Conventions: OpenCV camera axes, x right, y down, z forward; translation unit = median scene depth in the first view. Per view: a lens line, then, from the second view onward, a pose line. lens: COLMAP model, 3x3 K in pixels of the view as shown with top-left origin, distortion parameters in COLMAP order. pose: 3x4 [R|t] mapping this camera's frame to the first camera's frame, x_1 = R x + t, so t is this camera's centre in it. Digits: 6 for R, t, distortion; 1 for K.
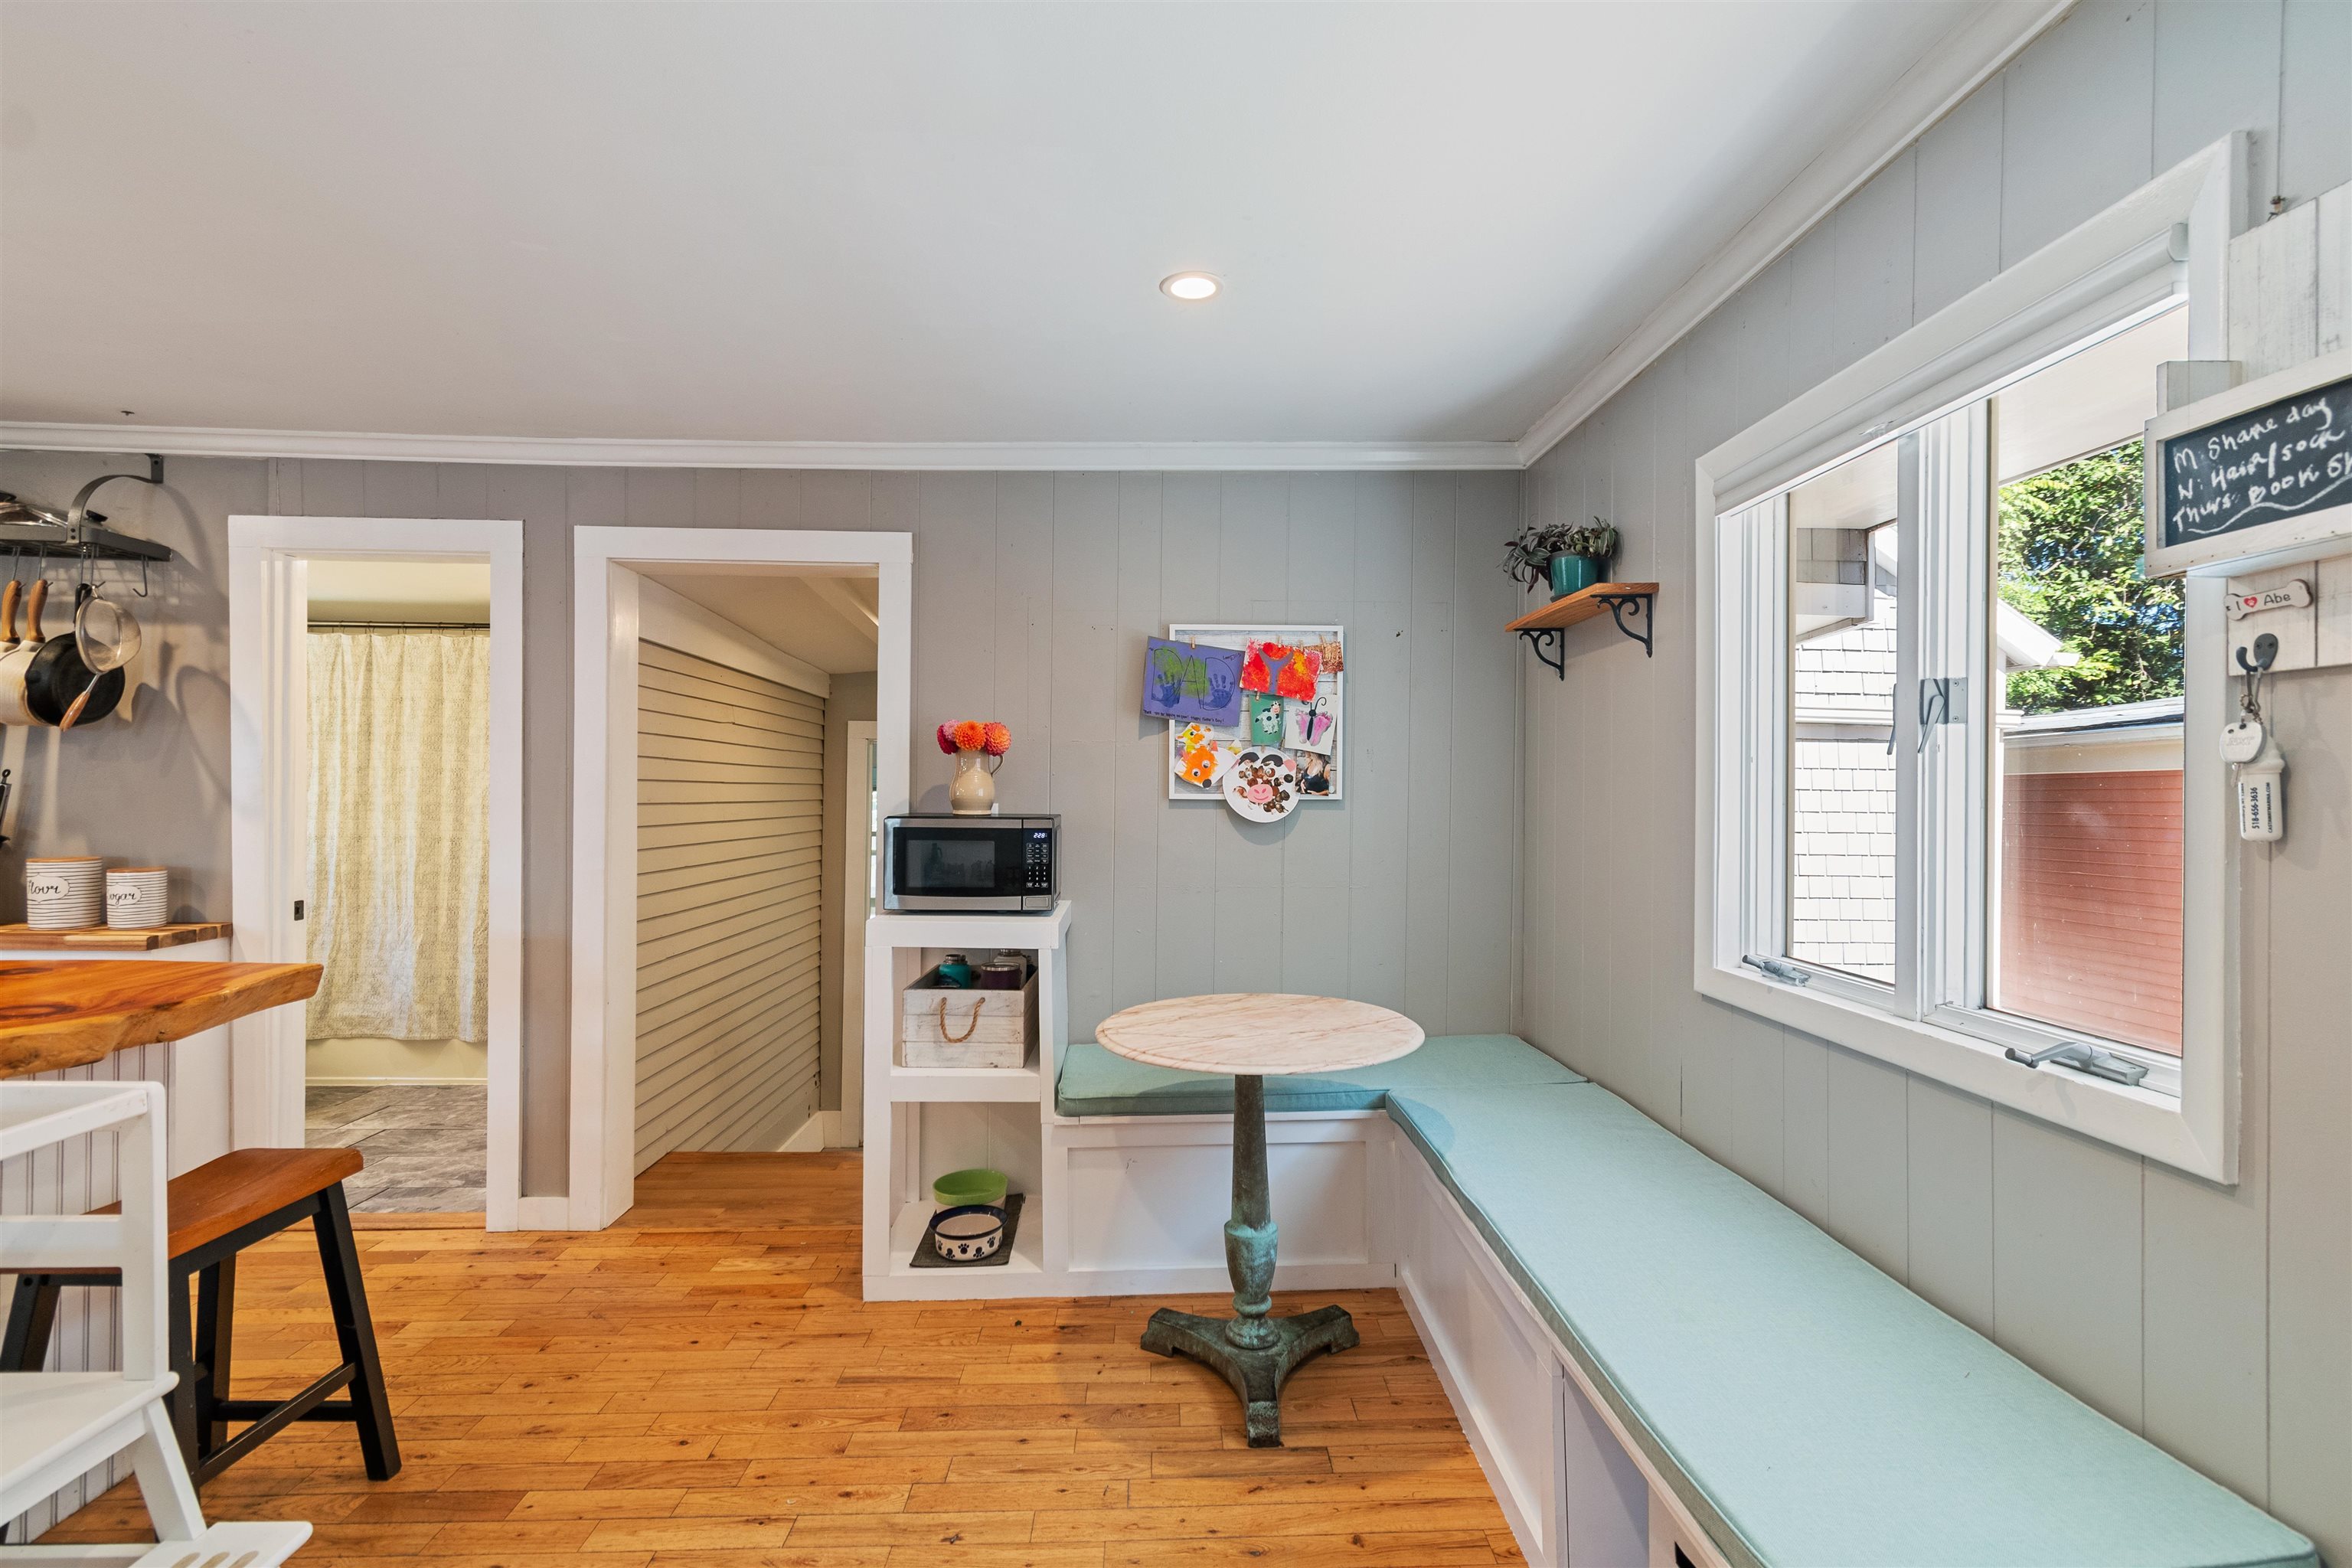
lens RADIAL K [[1088.3, 0, 1185.4], [0, 1088.3, 798.6], [0, 0, 1]] dist [0.004907, 0.000317]
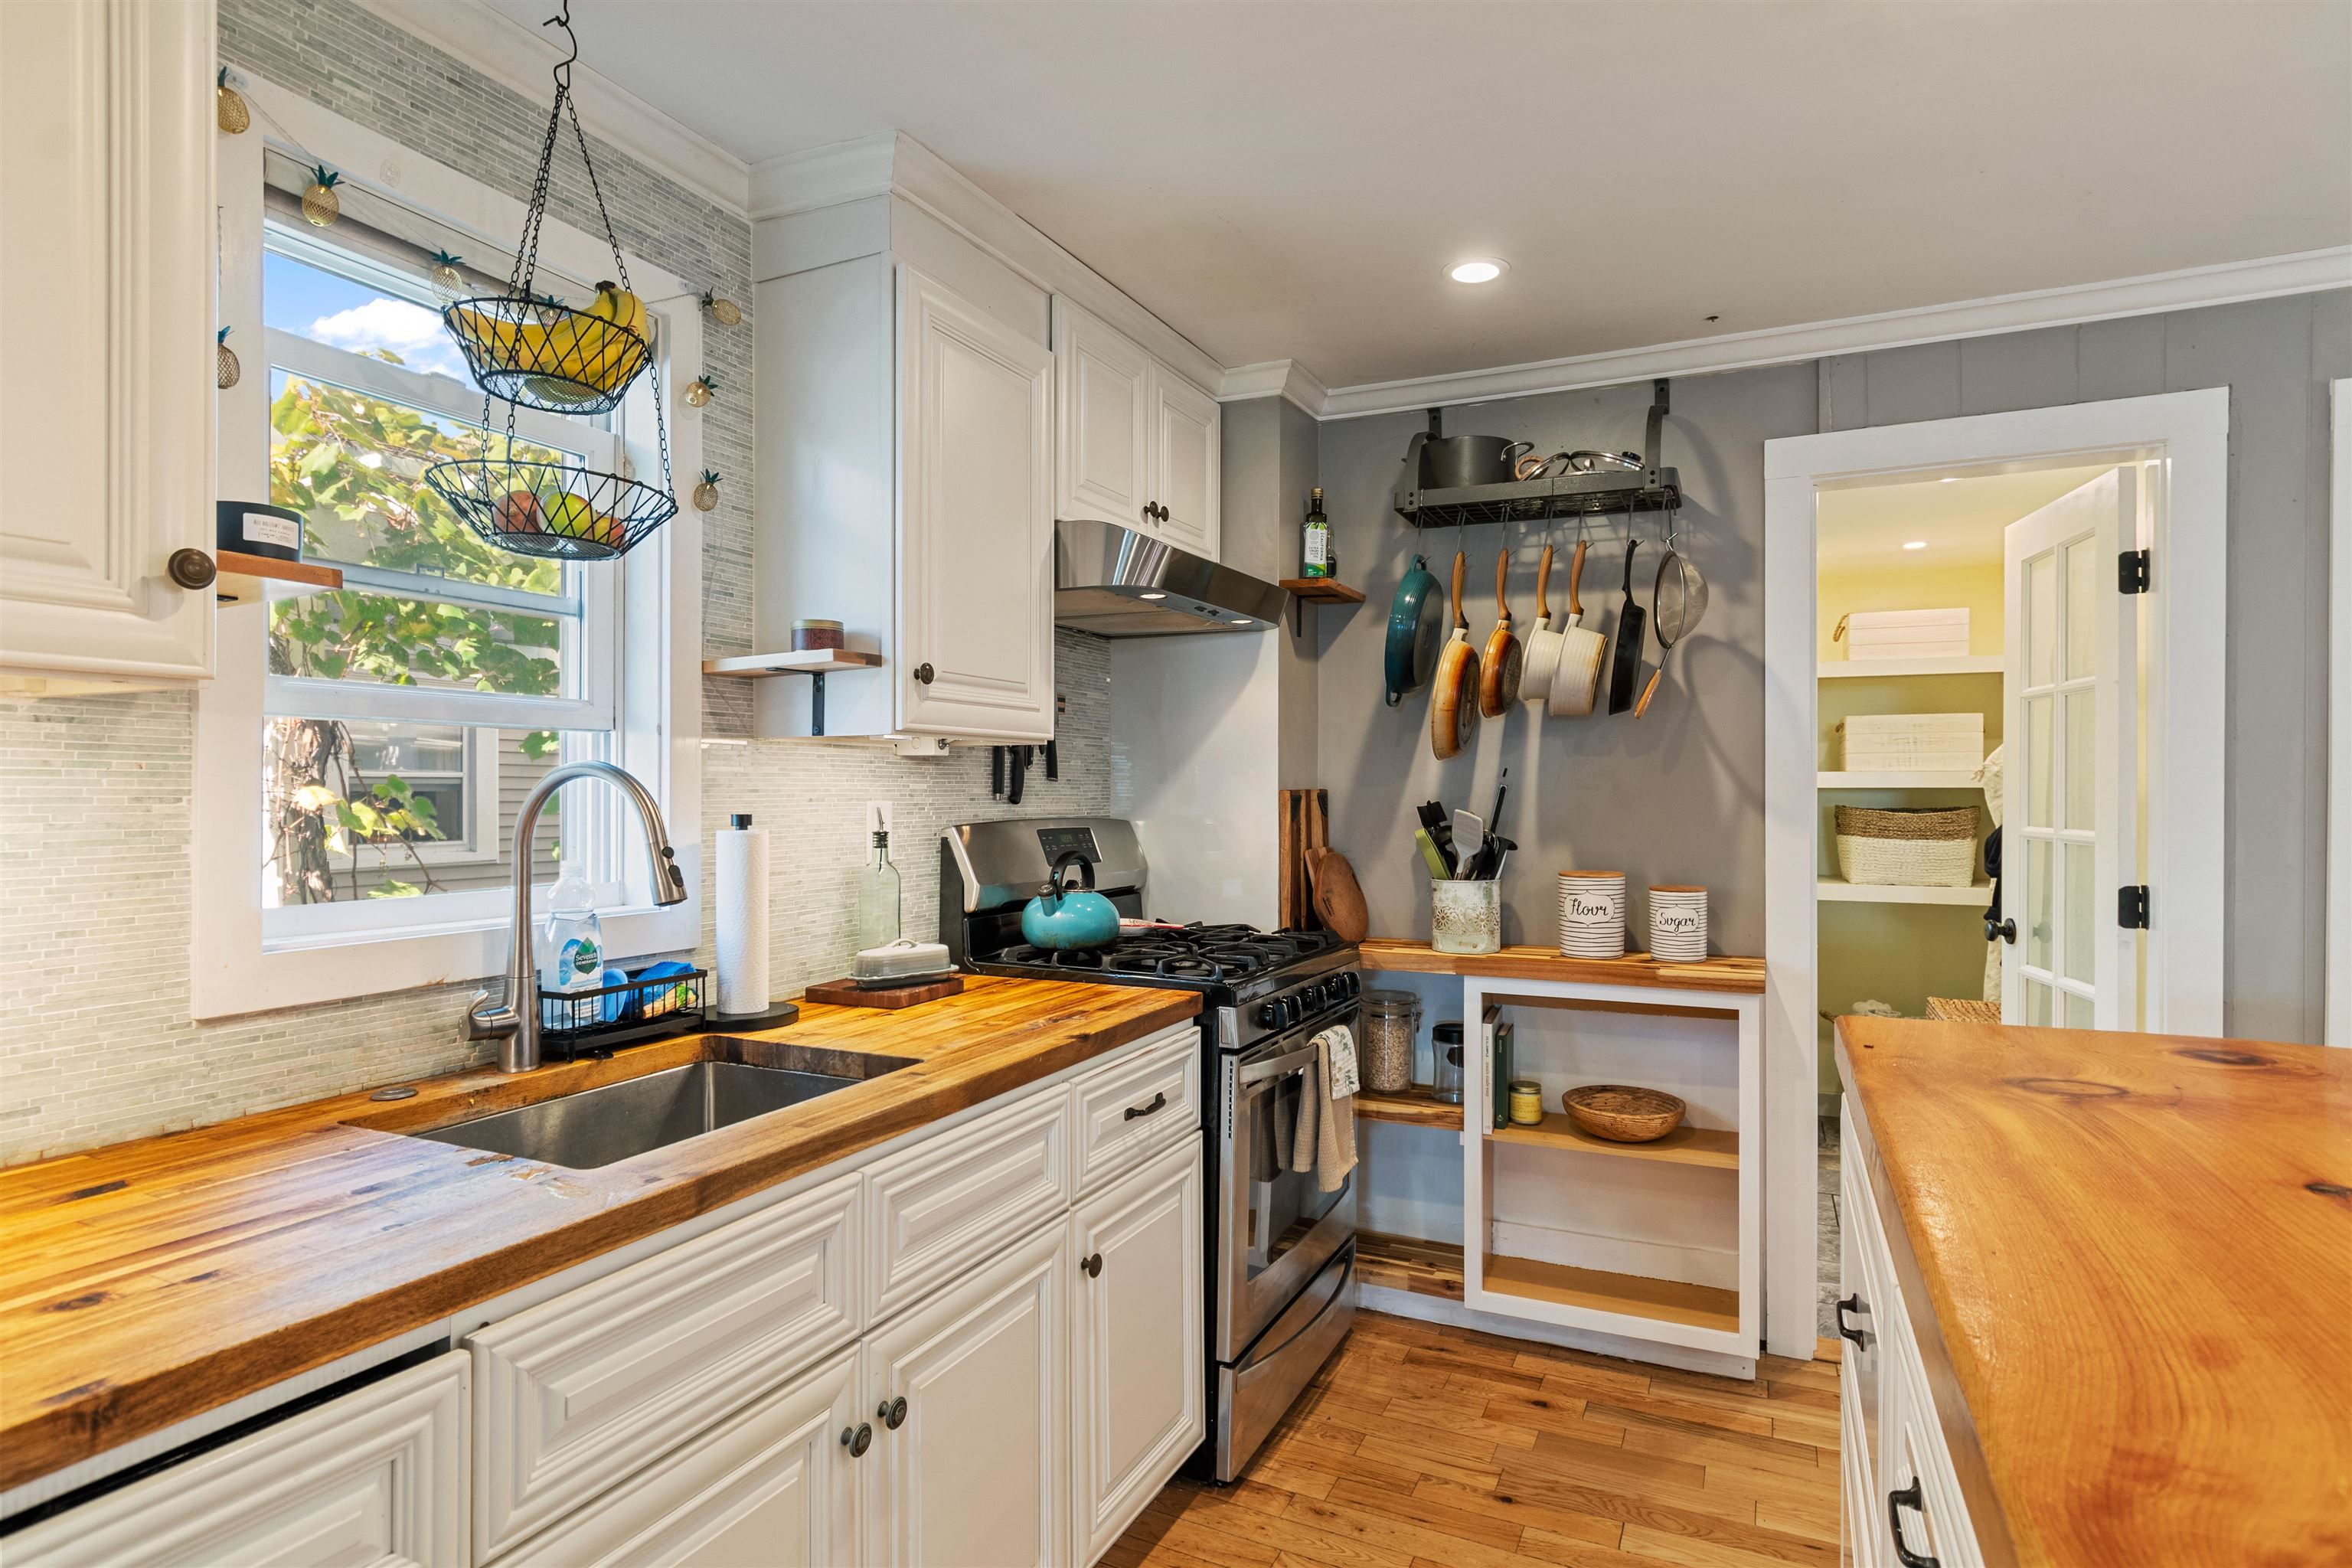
lens RADIAL K [[1209.4, 0, 1187.4], [0, 1209.4, 796.5], [0, 0, 1]] dist [-0.002275, -0.000646]
pose [[0.888733, -0.010878, -0.458296, -0.843100], [0.009090, 0.999940, -0.006108, -0.000865], [0.458335, 0.001263, 0.888779, 0.035319]]
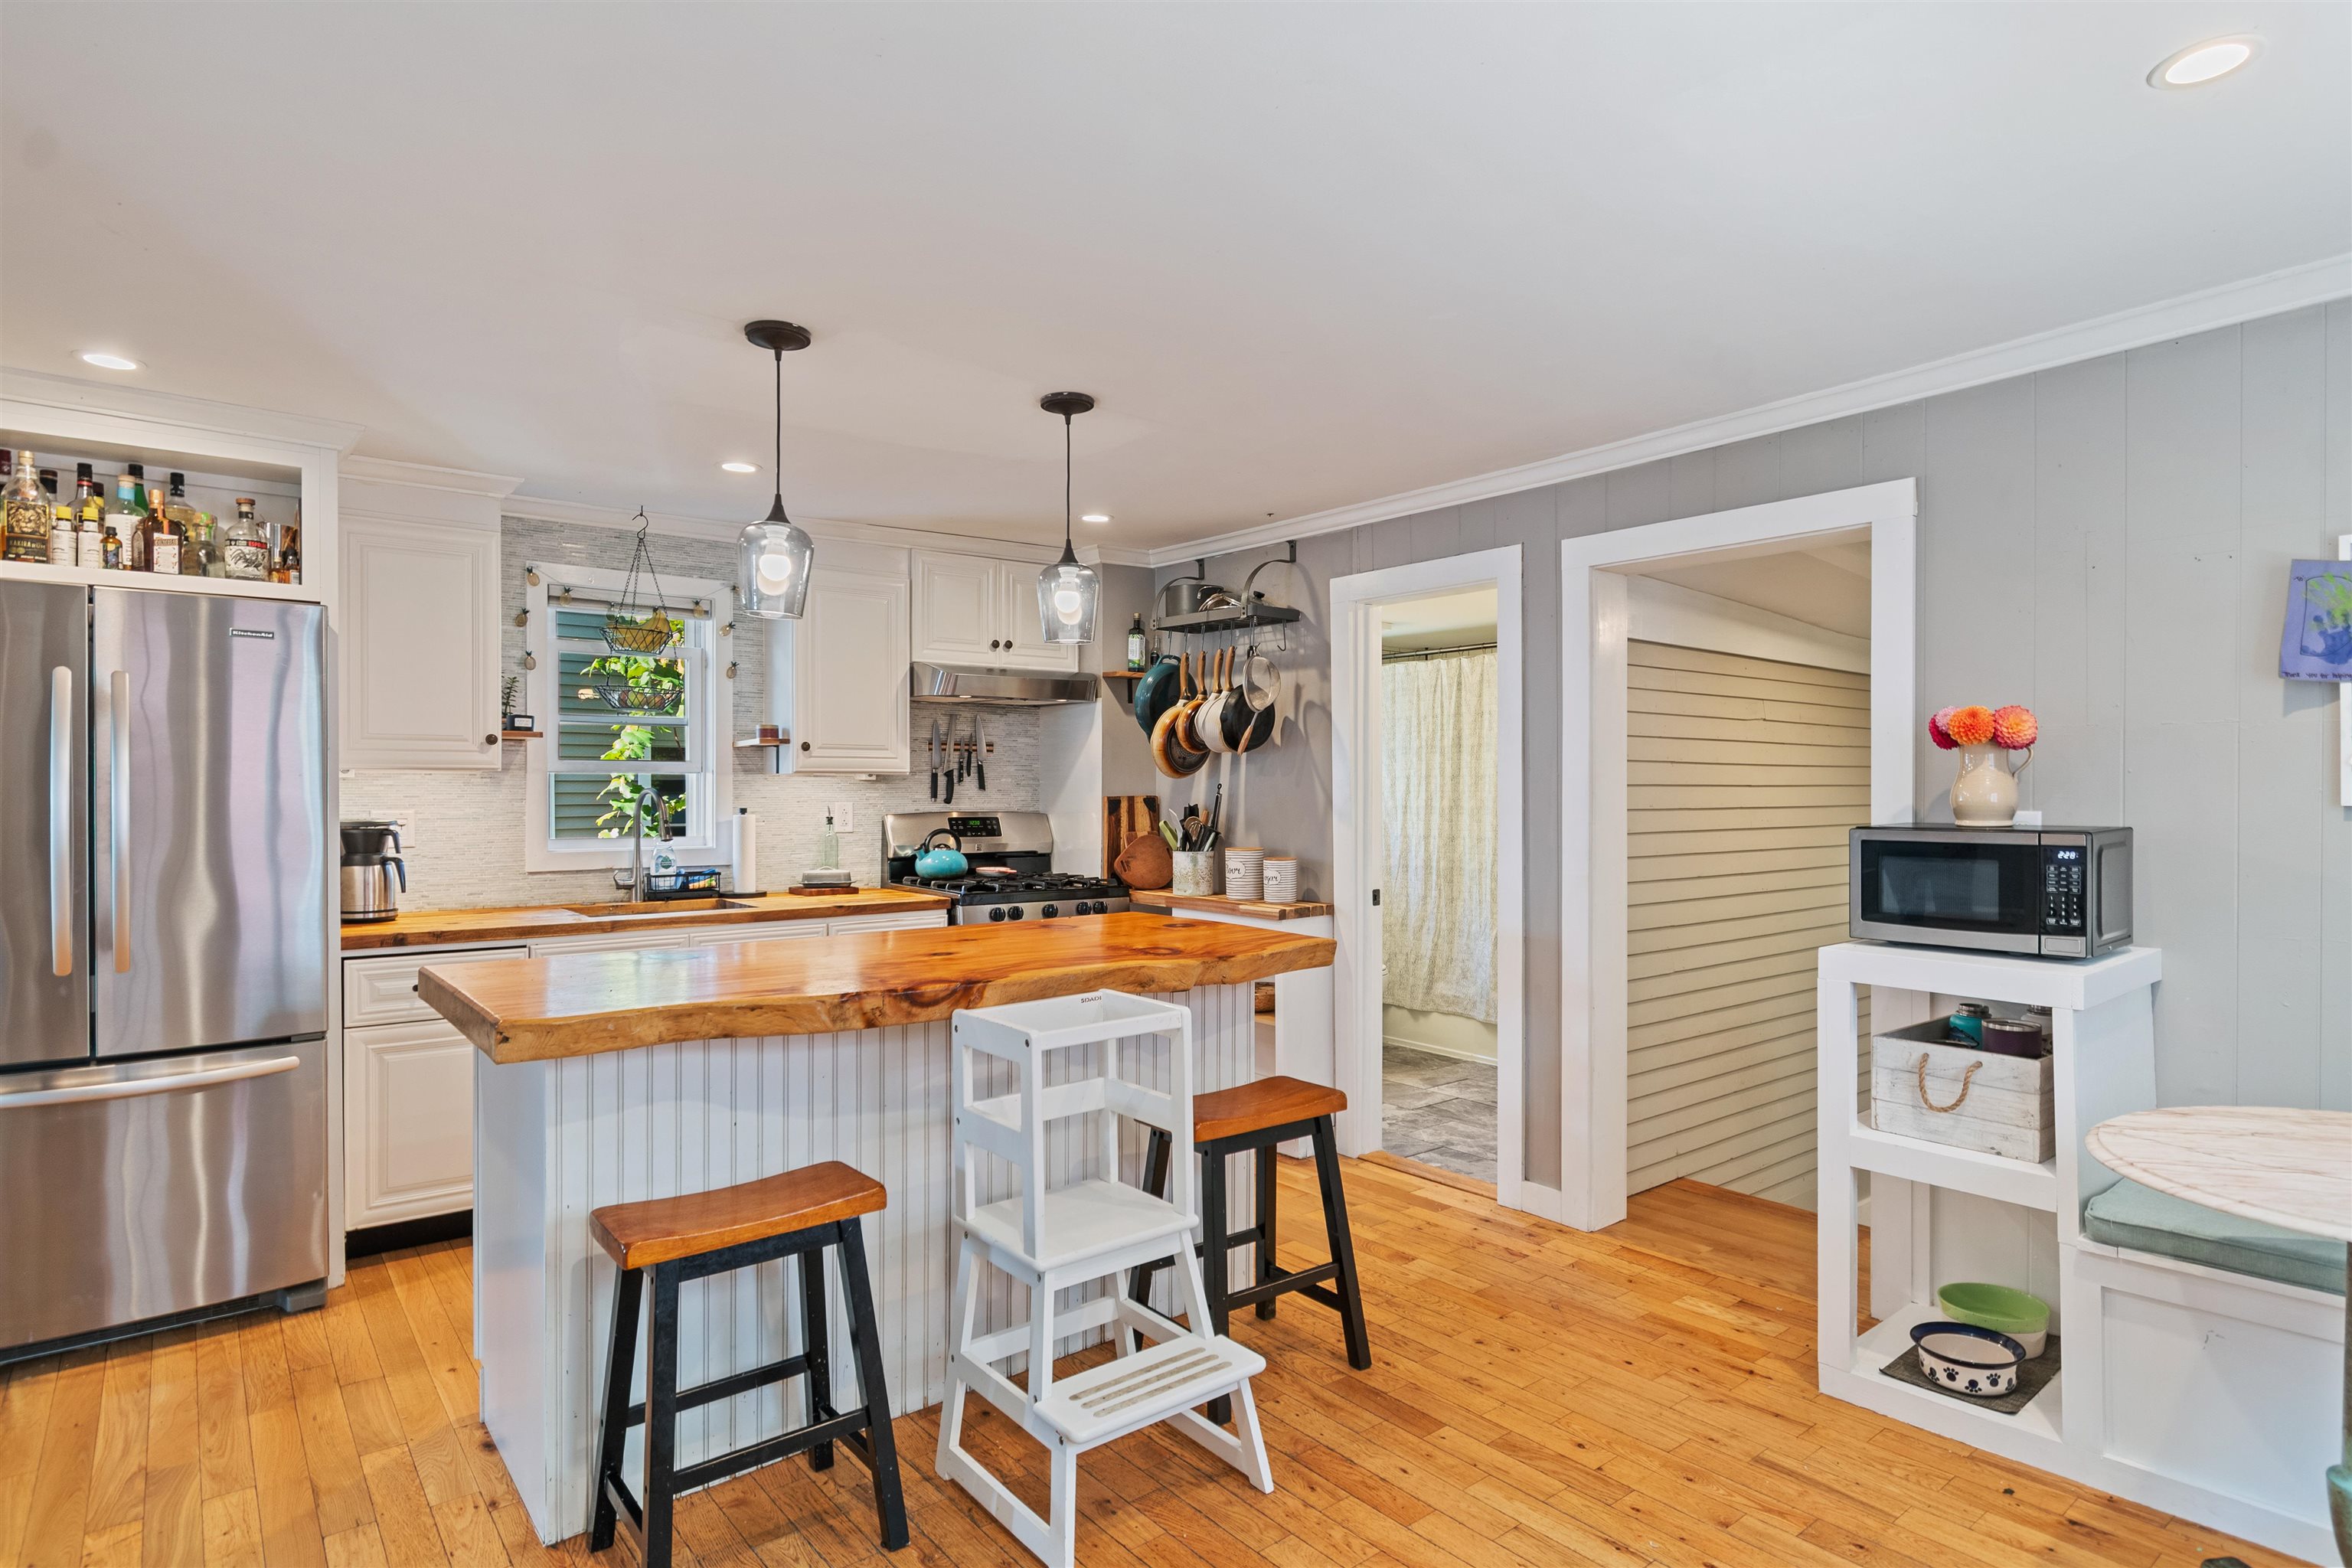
lens RADIAL K [[1234.7, 0, 1189.1], [0, 1234.7, 796.6], [0, 0, 1]] dist [-0.001593, -0.004696]
pose [[0.603066, -0.004957, -0.797676, 0.155562], [0.002348, 0.999987, -0.004439, -0.003362], [0.797688, 0.000804, 0.603070, 0.016100]]
